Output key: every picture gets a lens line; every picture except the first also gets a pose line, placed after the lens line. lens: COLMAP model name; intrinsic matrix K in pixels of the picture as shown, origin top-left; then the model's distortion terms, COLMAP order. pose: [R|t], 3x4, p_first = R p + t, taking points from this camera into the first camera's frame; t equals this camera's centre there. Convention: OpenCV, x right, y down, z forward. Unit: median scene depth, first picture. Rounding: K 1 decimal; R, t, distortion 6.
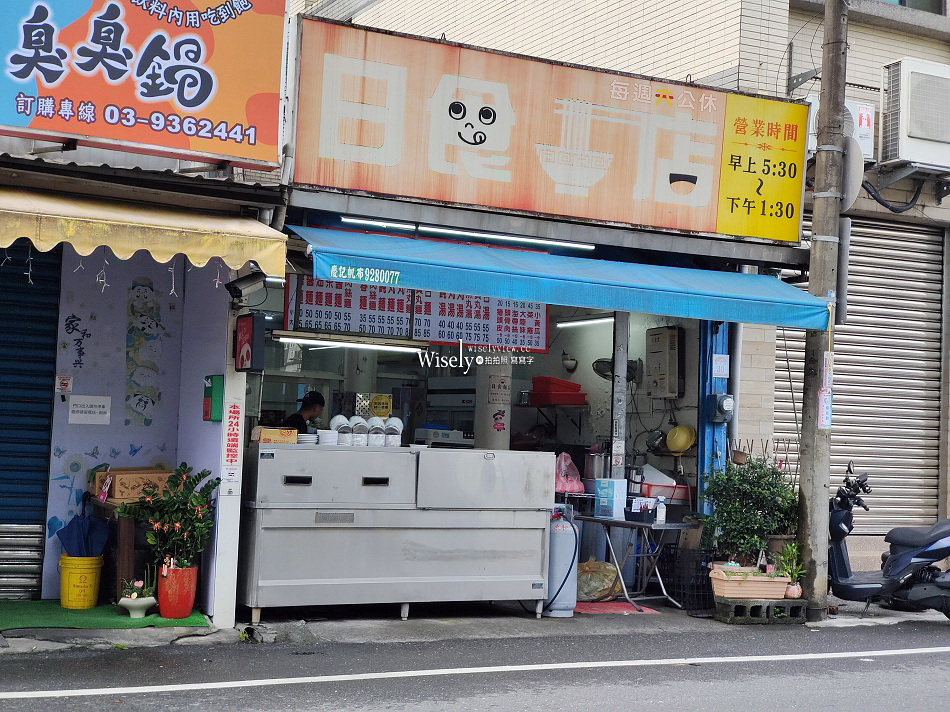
lens RADIAL K [[1372.5, 0, 475.0], [0, 1372.5, 356.0], [0, 0, 1]] dist [0.153627, -0.693037]
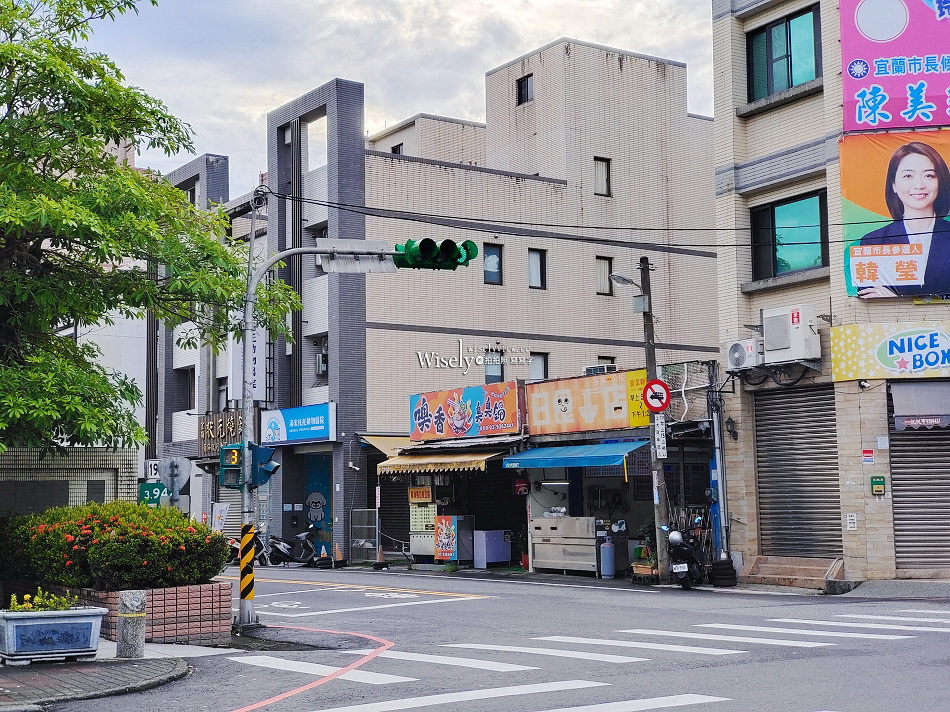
lens RADIAL K [[1372.5, 0, 475.0], [0, 1372.5, 356.0], [0, 0, 1]] dist [0.153627, -0.693037]
pose [[0.094163, -0.144216, -0.985056, 2.853966], [0.066029, 0.988178, -0.138361, 0.119542], [0.993365, -0.052014, 0.102572, 0.514418]]
